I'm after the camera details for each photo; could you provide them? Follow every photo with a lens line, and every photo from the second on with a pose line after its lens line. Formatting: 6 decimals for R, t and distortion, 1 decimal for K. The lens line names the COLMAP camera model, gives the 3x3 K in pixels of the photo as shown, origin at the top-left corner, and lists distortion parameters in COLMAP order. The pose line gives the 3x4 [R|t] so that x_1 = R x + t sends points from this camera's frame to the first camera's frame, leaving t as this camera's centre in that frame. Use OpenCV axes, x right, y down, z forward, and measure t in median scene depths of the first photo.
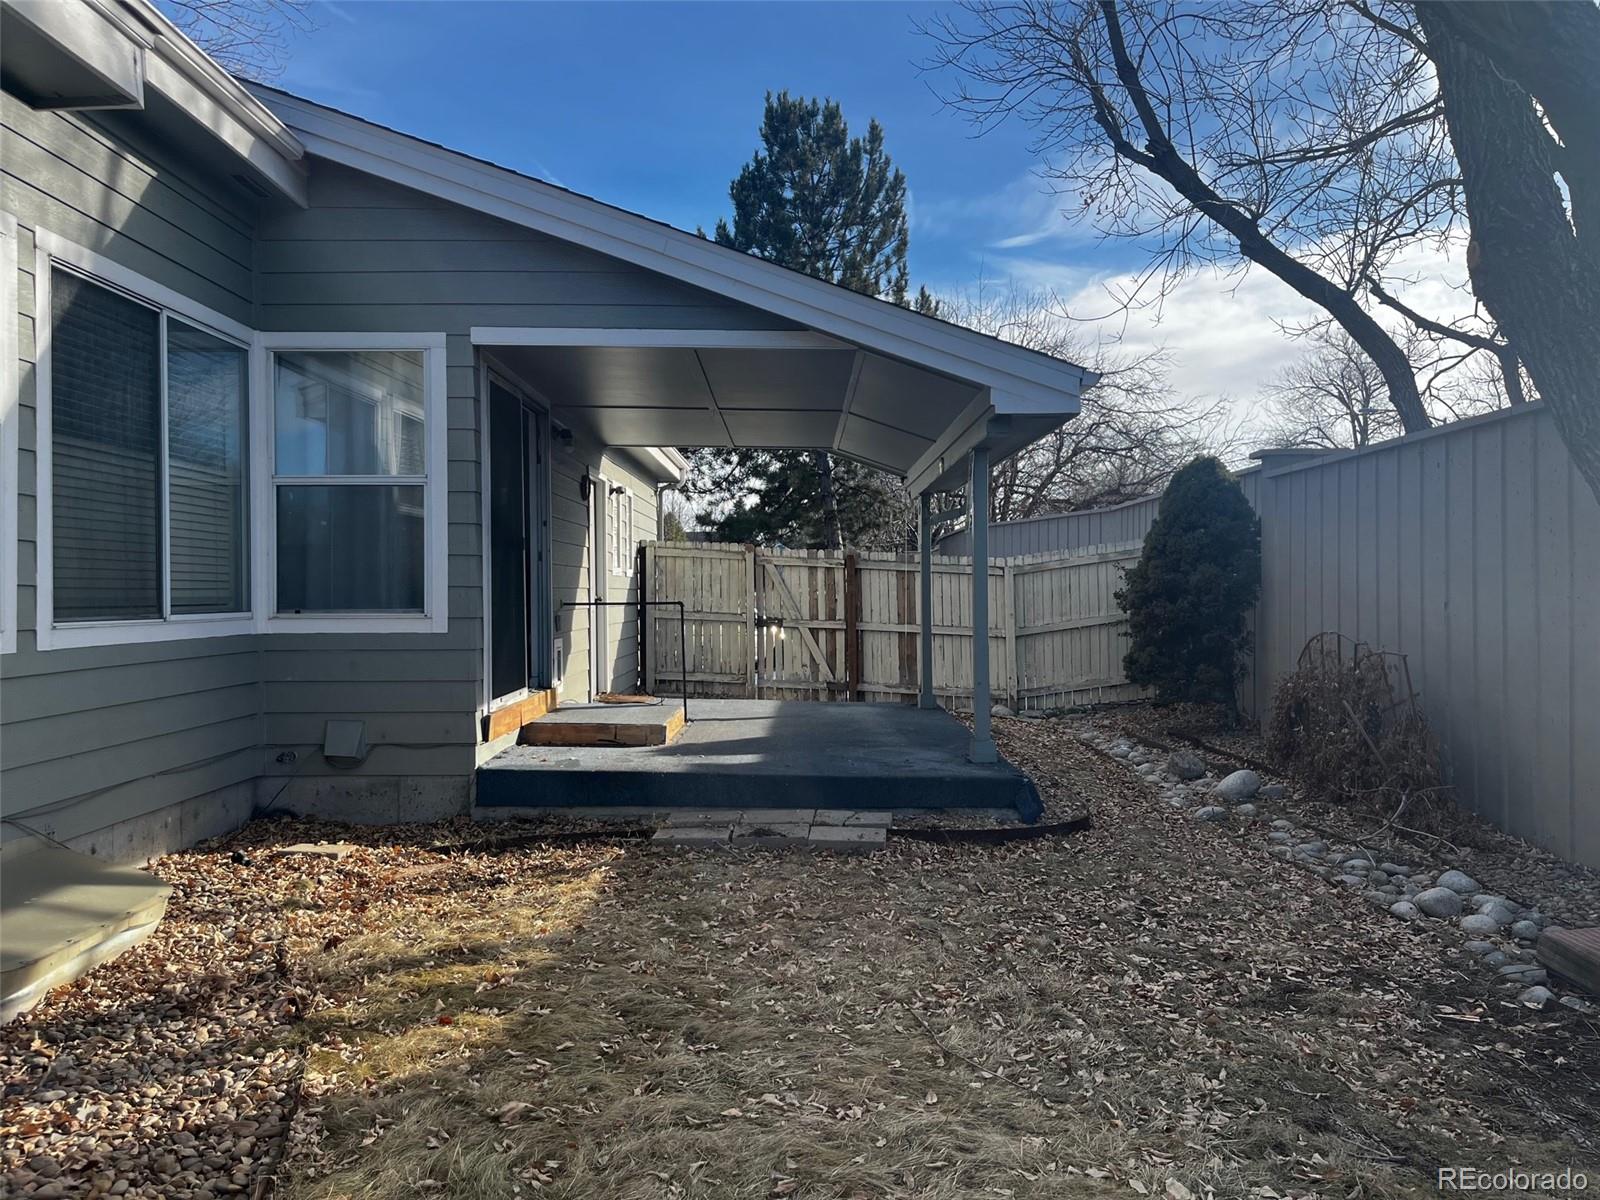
lens RADIAL K [[1209.7, 0, 800.0], [0, 1209.7, 600.0], [0, 0, 1]] dist [0.012109, 0.001313]
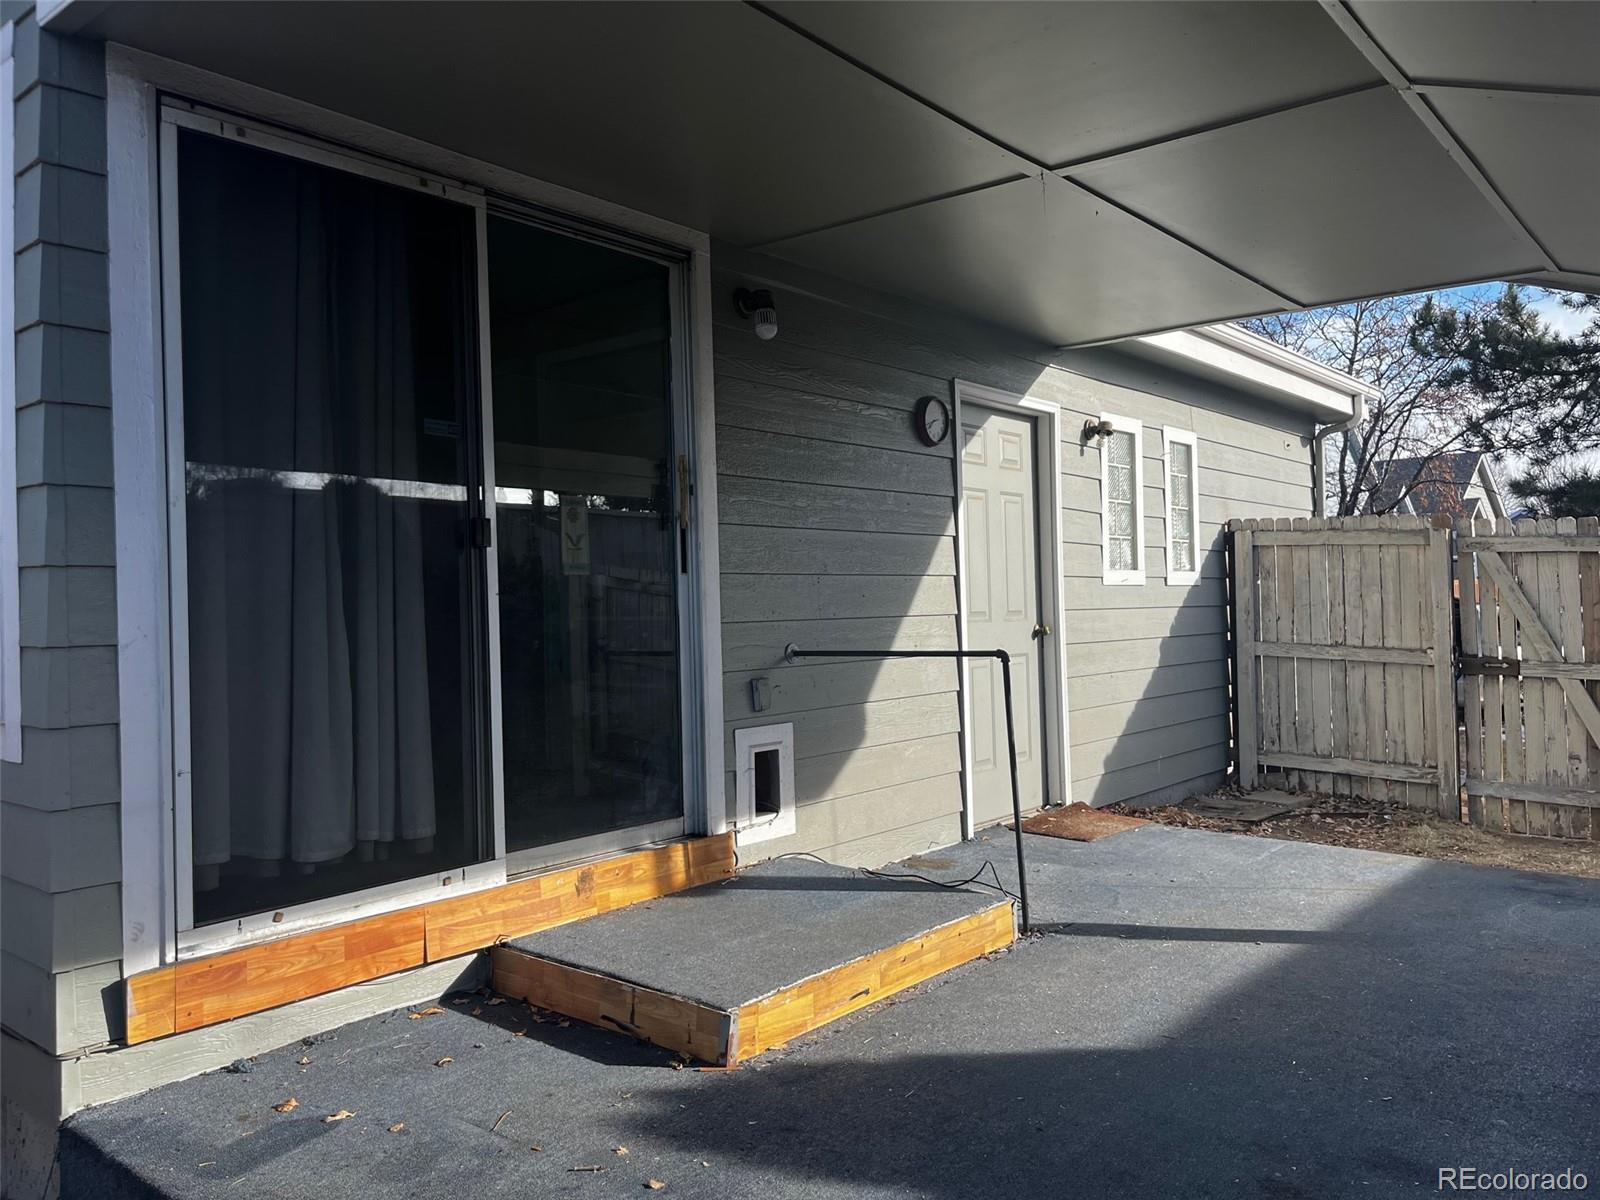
lens RADIAL K [[1209.7, 0, 800.0], [0, 1209.7, 600.0], [0, 0, 1]] dist [0.012109, 0.001313]
pose [[0.764571, -0.019056, -0.644257, 0.082083], [0.016721, 0.999813, -0.009729, -0.009279], [0.644322, -0.003334, 0.764747, 0.429128]]
